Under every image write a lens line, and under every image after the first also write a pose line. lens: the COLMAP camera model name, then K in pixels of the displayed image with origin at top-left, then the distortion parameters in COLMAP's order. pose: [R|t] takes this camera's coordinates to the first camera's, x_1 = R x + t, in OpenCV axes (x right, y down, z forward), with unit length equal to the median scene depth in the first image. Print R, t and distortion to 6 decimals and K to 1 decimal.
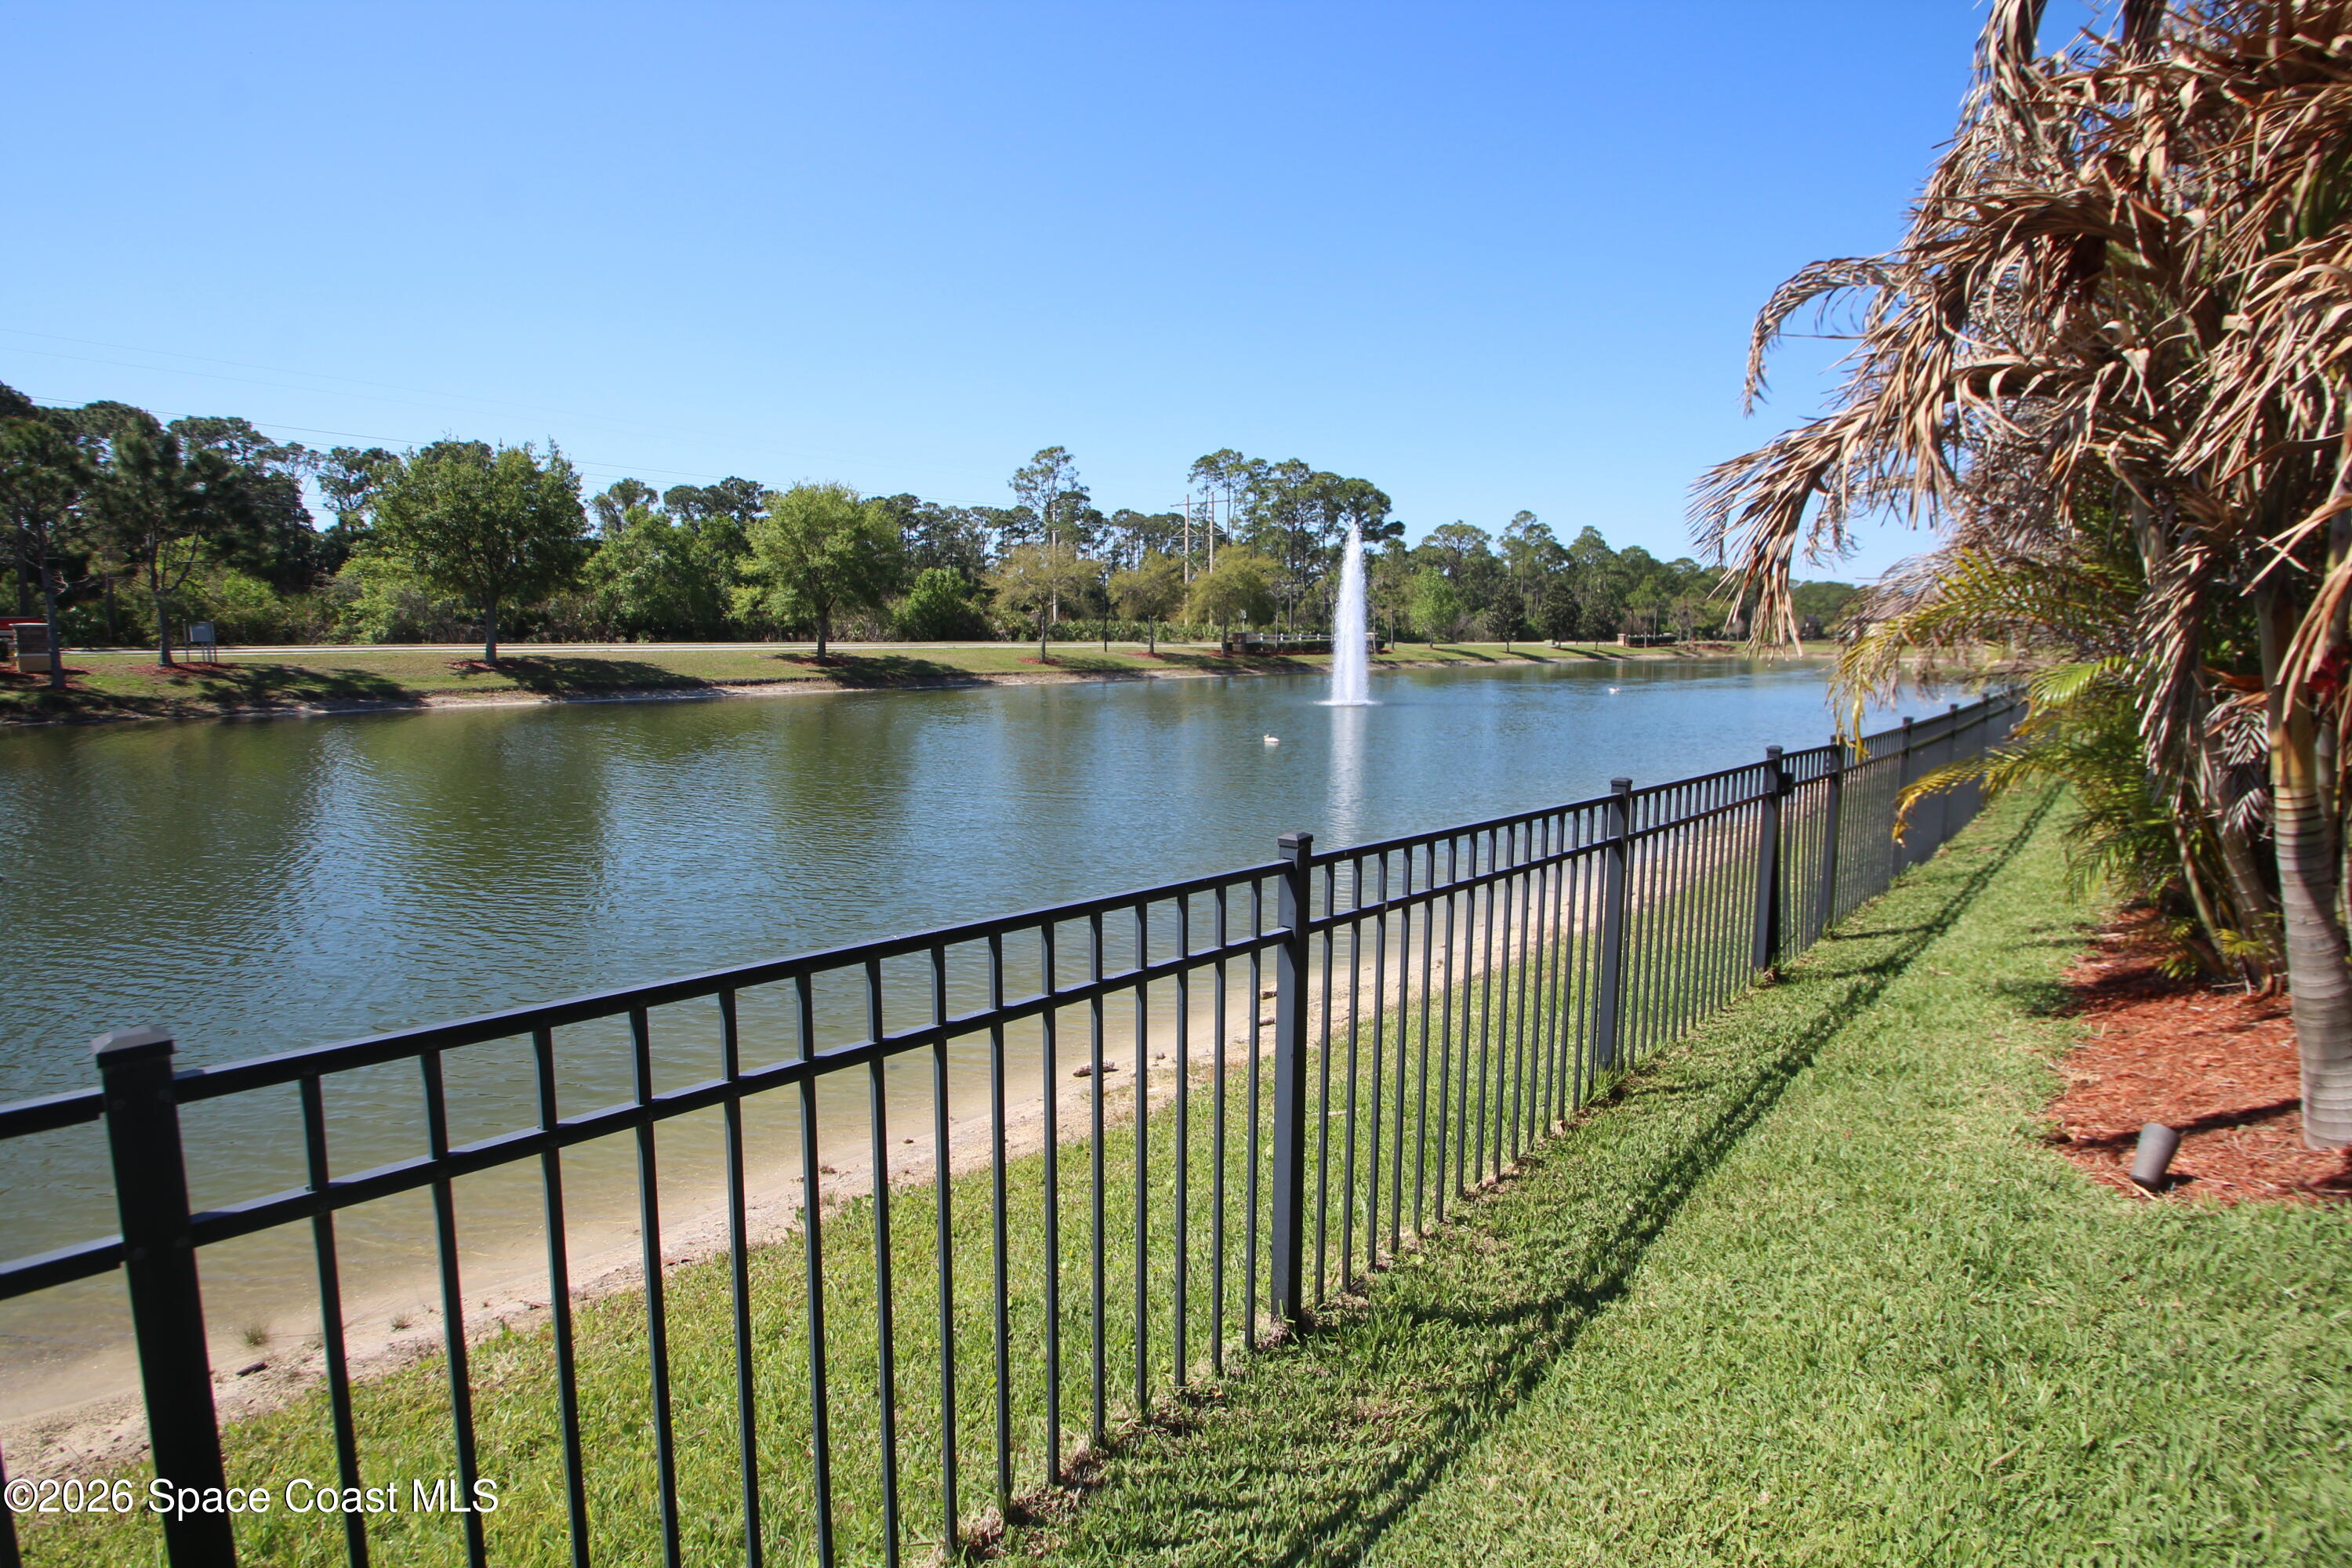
lens RADIAL K [[1117.4, 0, 1176.0], [0, 1117.4, 784.0], [0, 0, 1]] dist [0.001508, -0.019439]
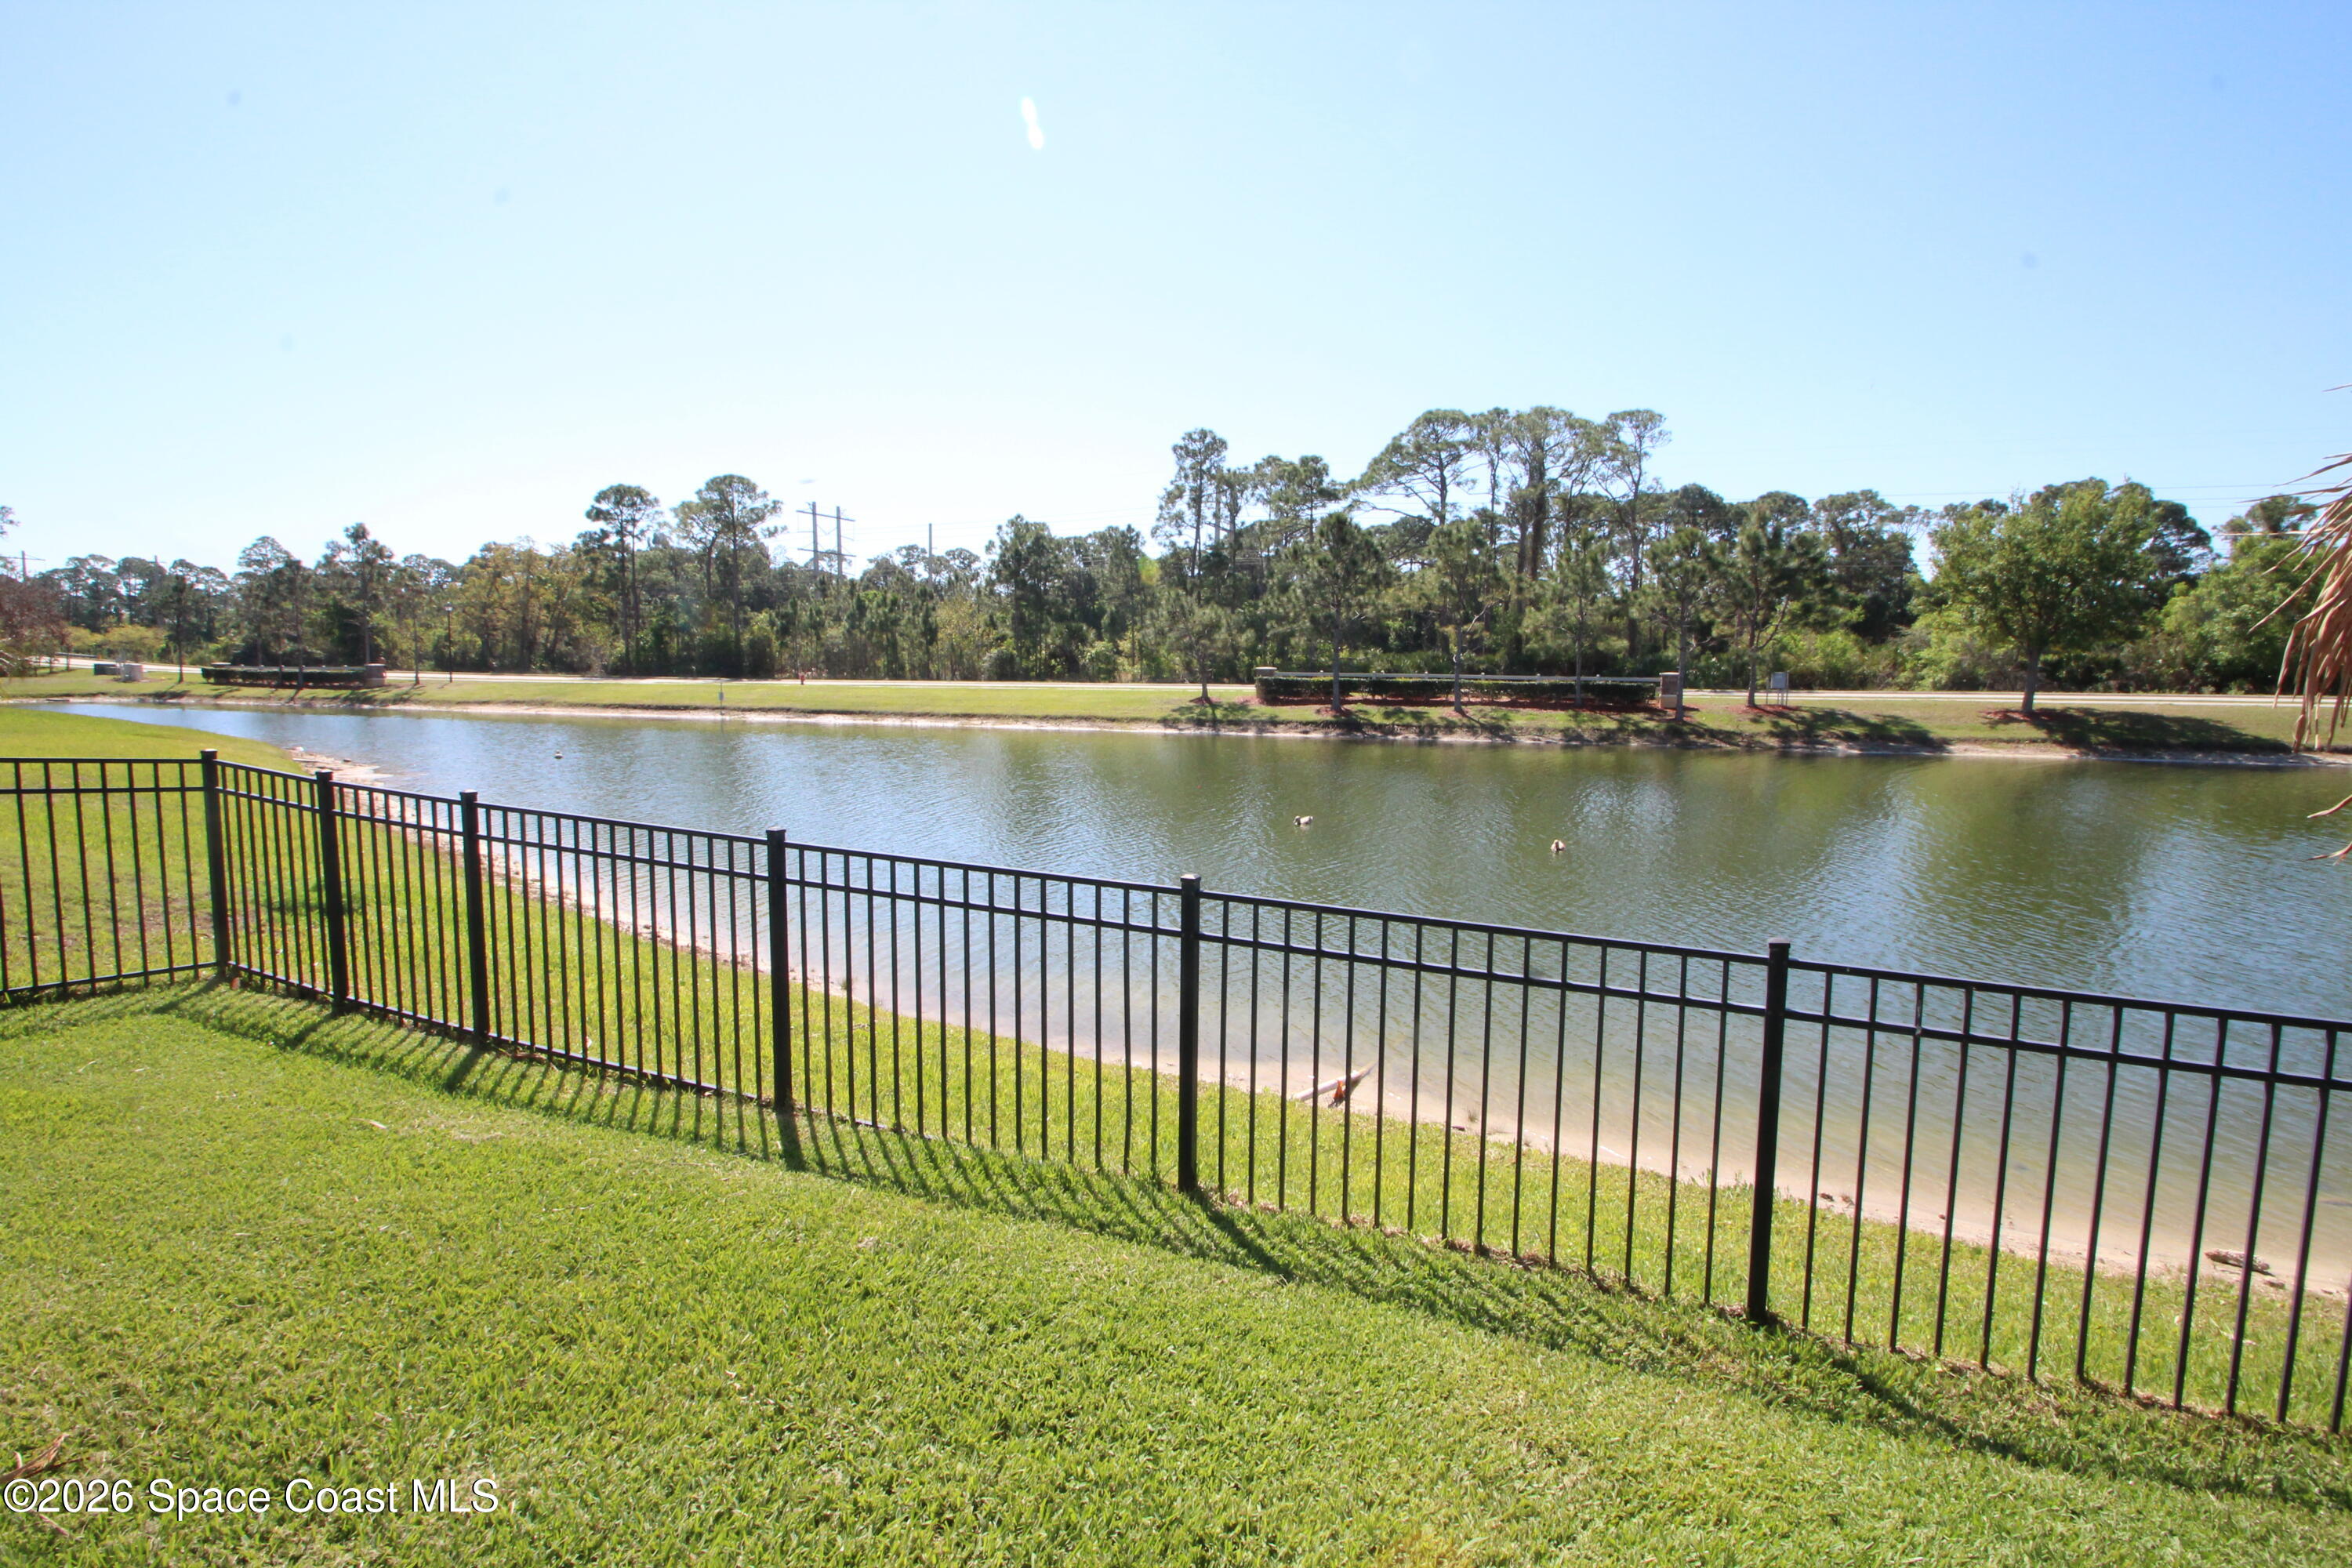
lens RADIAL K [[1117.4, 0, 1176.0], [0, 1117.4, 784.0], [0, 0, 1]] dist [0.001508, -0.019439]
pose [[0.298750, 0.092518, -0.949836, 0.101576], [-0.123486, 0.990670, 0.057655, -0.010199], [0.946308, 0.100067, 0.307387, -0.010659]]
